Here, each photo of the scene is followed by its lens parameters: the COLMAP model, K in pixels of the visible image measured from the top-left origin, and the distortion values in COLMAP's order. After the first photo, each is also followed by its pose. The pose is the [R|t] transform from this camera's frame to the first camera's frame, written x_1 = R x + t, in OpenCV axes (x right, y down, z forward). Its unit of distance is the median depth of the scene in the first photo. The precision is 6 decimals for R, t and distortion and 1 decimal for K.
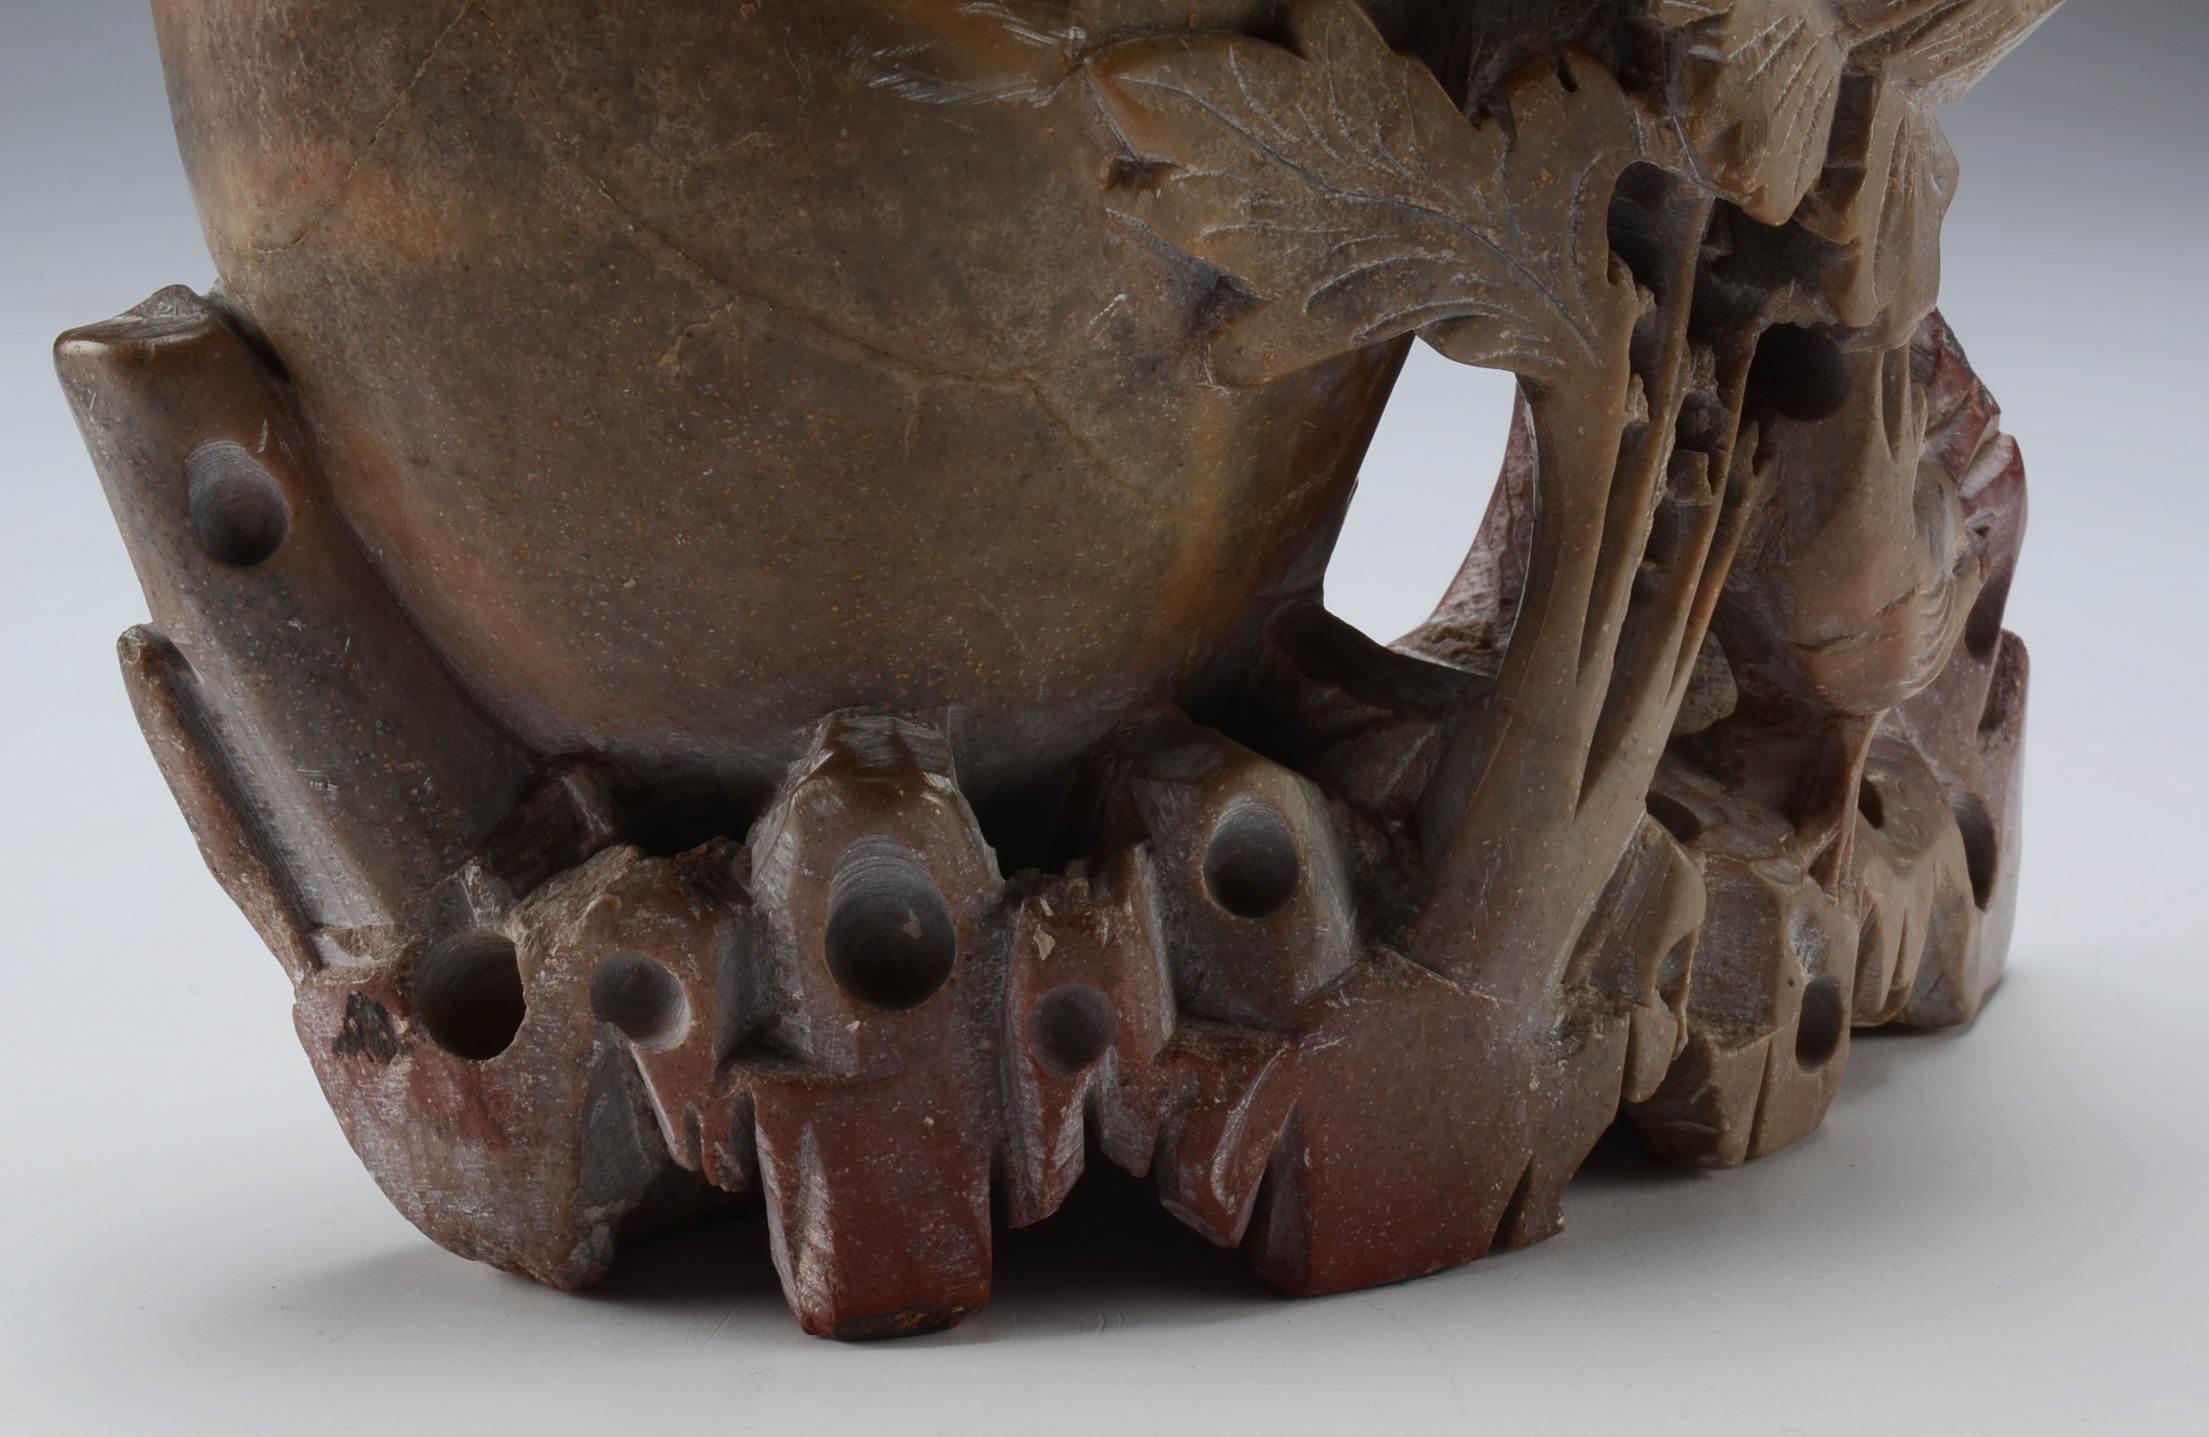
lens RADIAL K [[3591.9, 0, 1113.0], [0, 3591.9, 741.2], [0, 0, 1]] dist [0.000262, 0.000000]
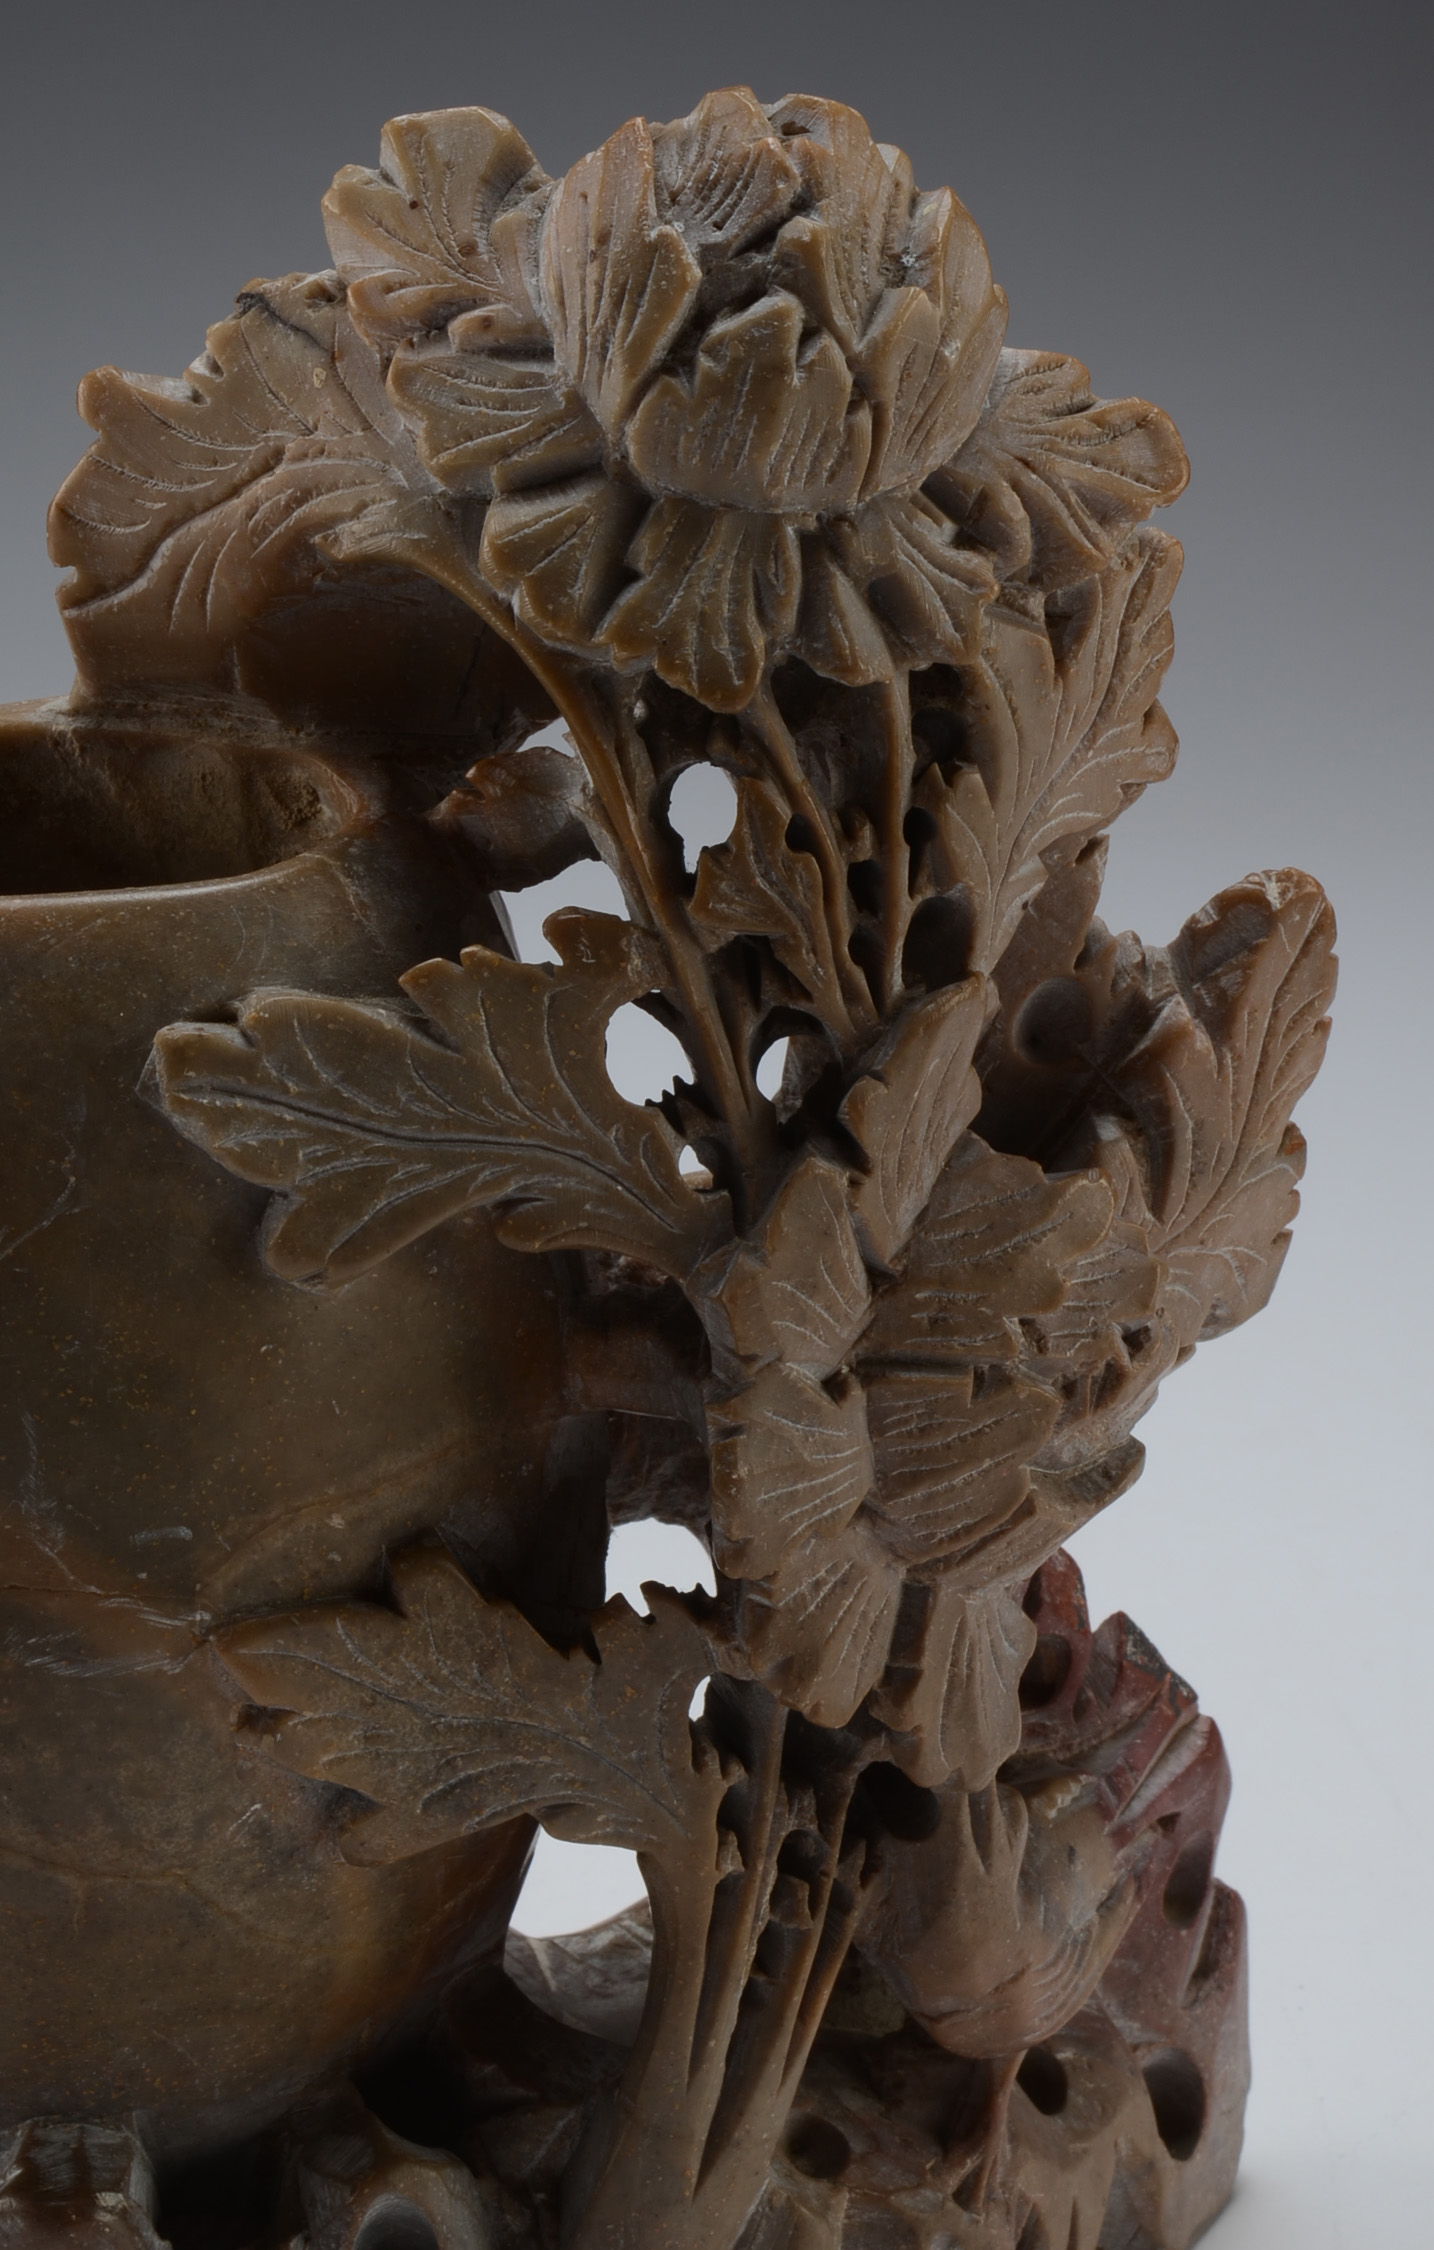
lens RADIAL K [[4577.4, 0, 733.1], [0, 4577.4, 997.3], [0, 0, 1]] dist [0.067561, 0.000000]
pose [[0.998026, 0.005706, -0.062534, 0.237850], [-0.005297, 0.999963, 0.006718, -0.380397], [0.062570, -0.006374, 0.998020, -0.457011]]
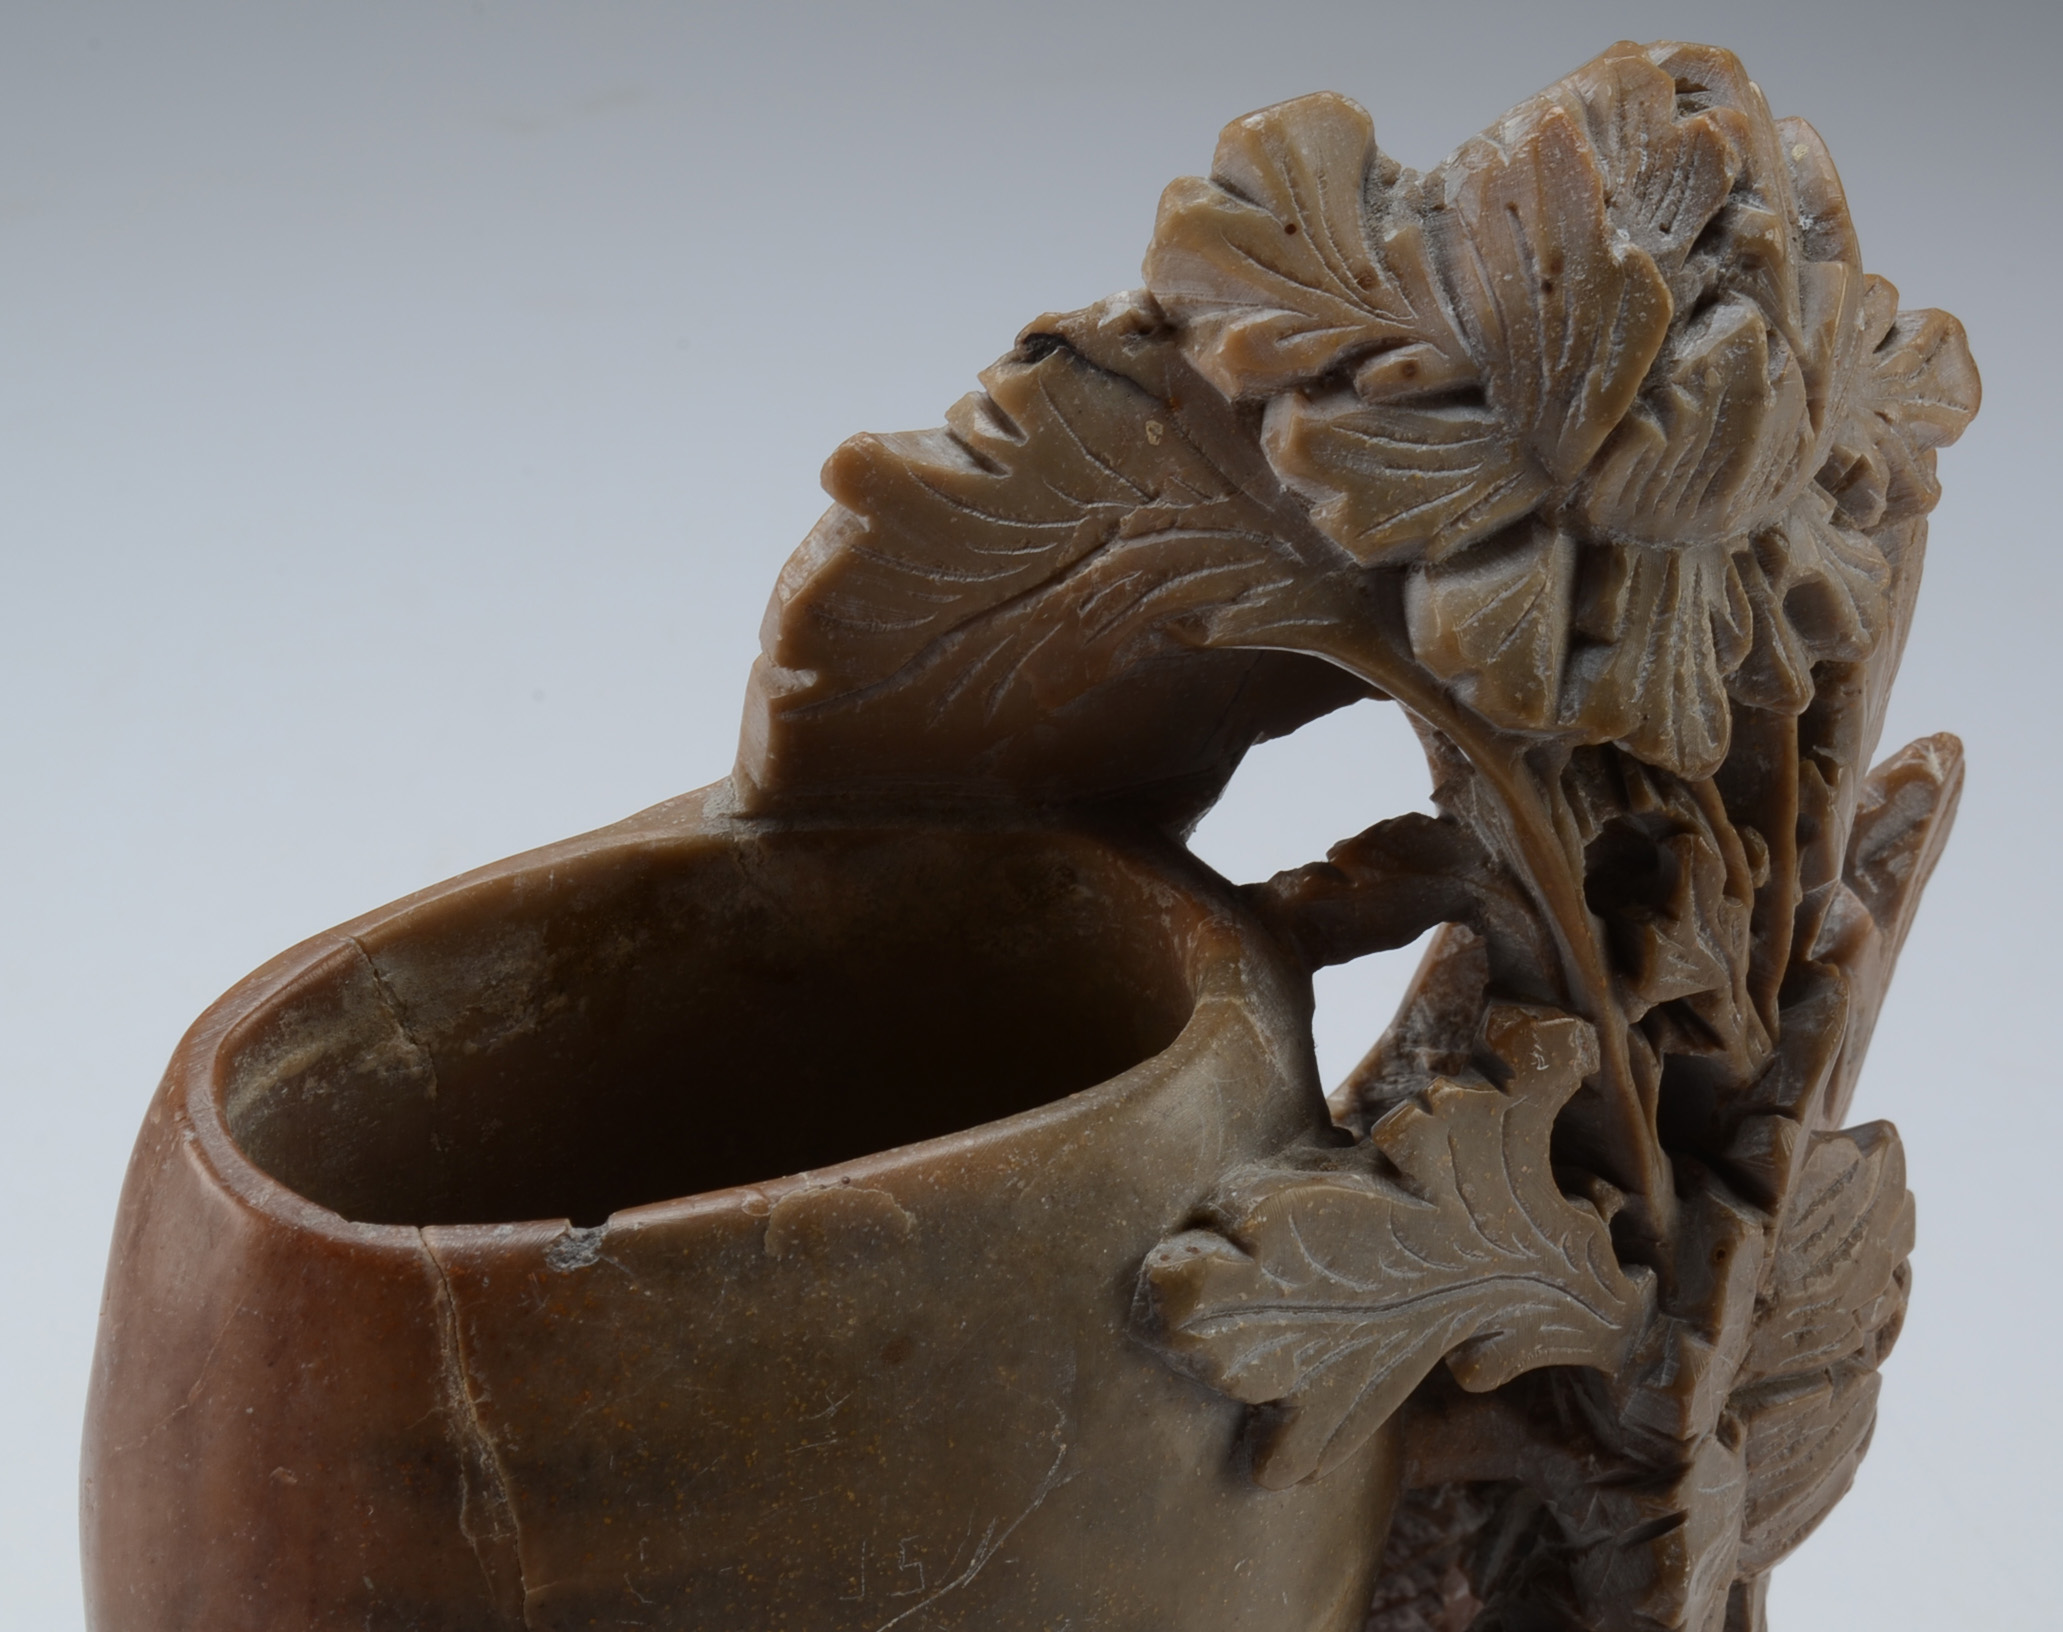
lens RADIAL K [[4626.4, 0, 1018.9], [0, 4626.4, 829.2], [0, 0, 1]] dist [0.078499, 0.000000]
pose [[0.929643, -0.159914, 0.331950, -0.411787], [0.090306, 0.972319, 0.215499, -0.716603], [-0.357223, -0.170360, 0.918352, -0.145692]]
